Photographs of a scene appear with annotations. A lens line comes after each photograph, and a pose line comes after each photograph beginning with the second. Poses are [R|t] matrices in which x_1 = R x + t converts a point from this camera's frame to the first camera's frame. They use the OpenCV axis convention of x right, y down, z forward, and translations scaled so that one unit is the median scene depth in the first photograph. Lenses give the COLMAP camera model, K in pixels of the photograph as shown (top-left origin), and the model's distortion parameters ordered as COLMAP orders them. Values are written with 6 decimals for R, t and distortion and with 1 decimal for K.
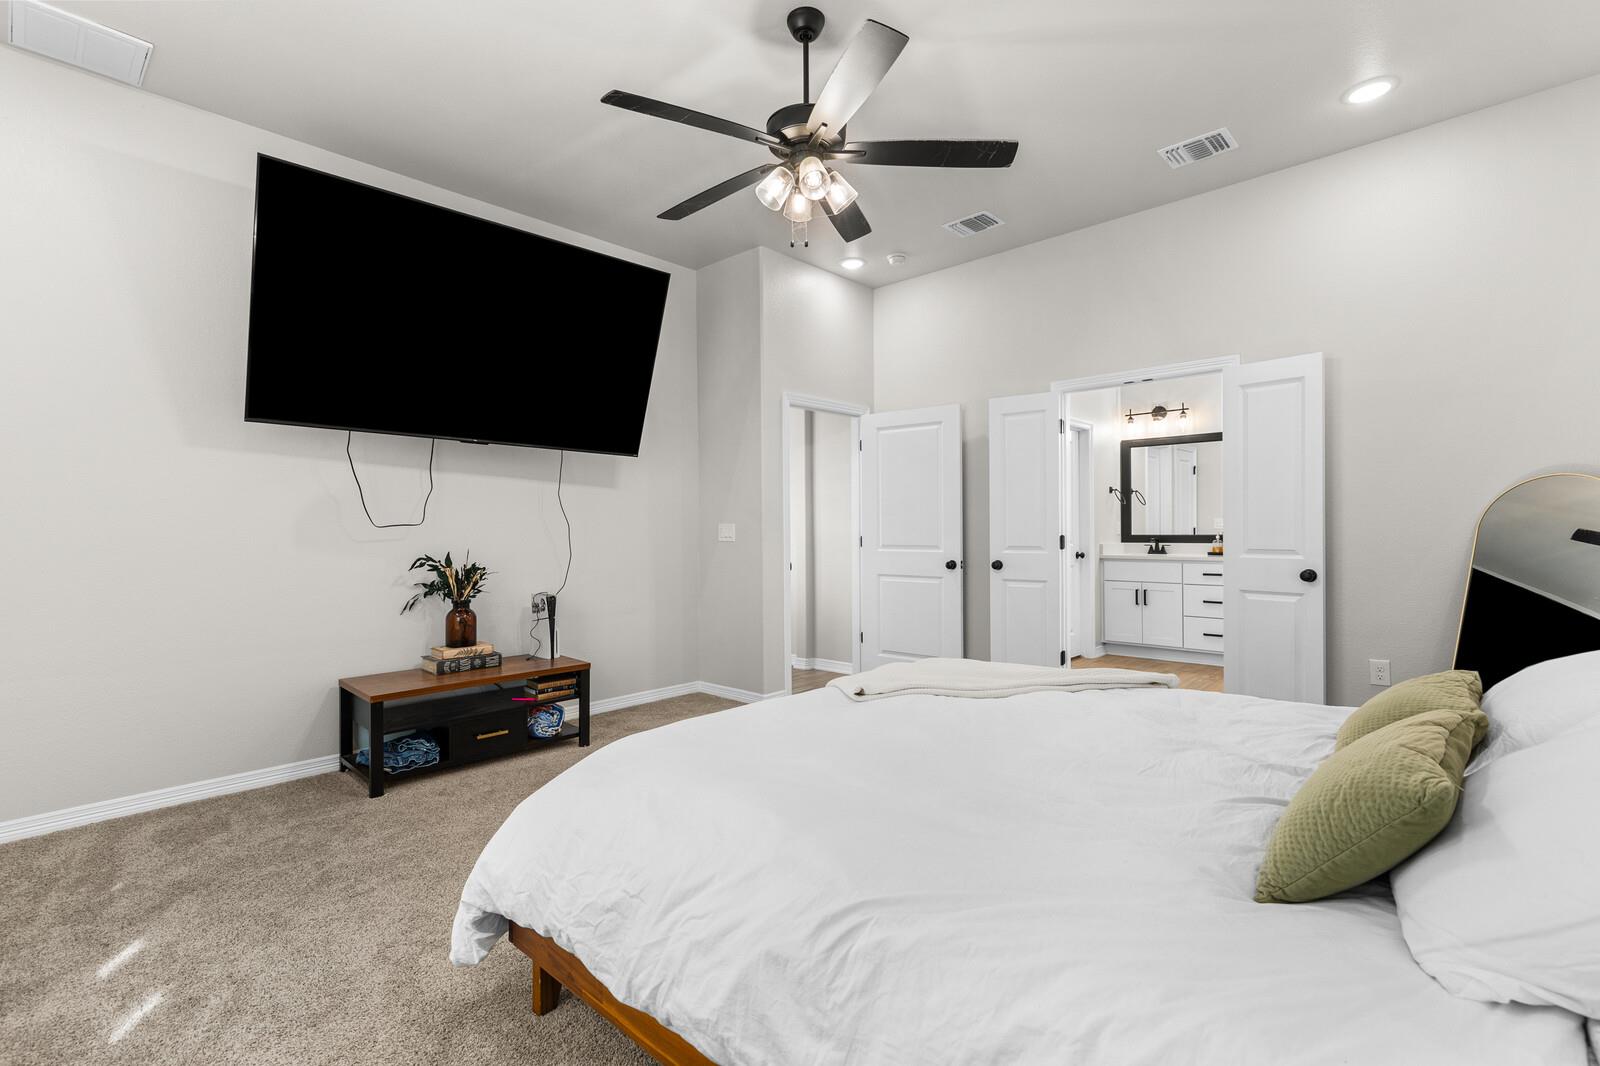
lens RADIAL K [[729.8, 0, 804.7], [0, 729.8, 525.9], [0, 0, 1]] dist [0.012849, -0.000317]
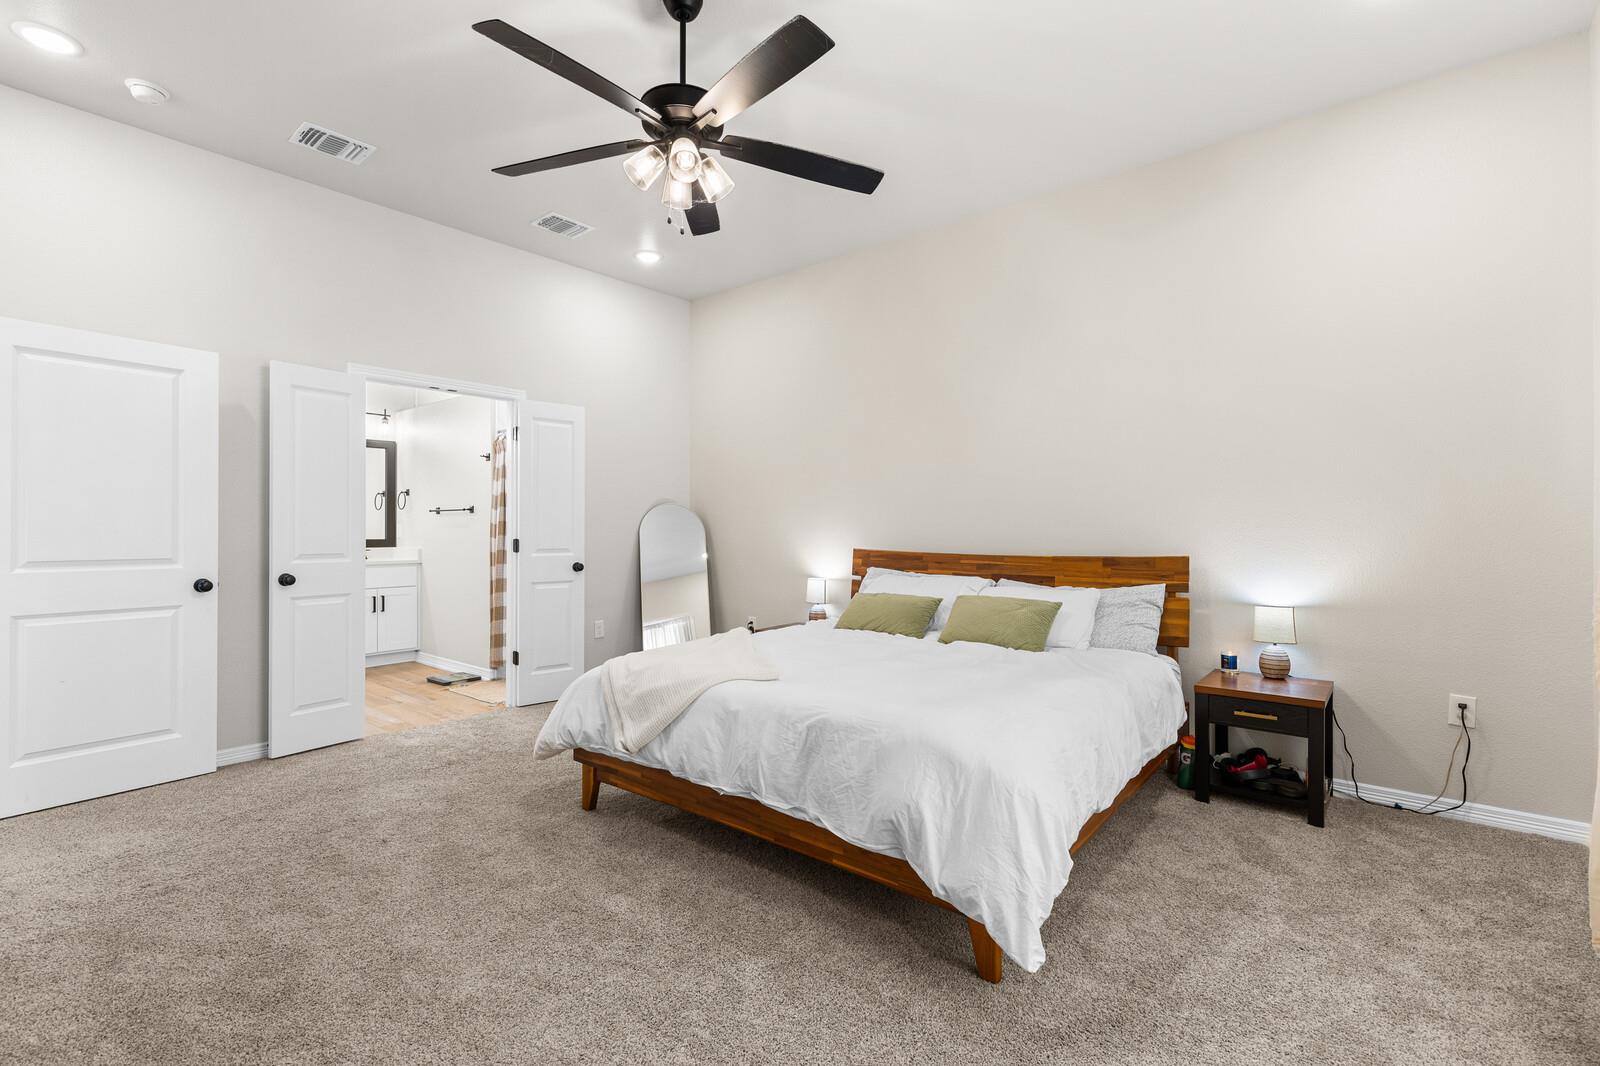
lens RADIAL K [[729.8, 0, 804.7], [0, 729.8, 525.9], [0, 0, 1]] dist [0.012849, -0.000317]
pose [[-0.067728, 0.014030, 0.997605, -0.570393], [0.001255, 0.999902, -0.013978, 0.008793], [-0.997703, 0.000305, -0.067739, 0.532832]]
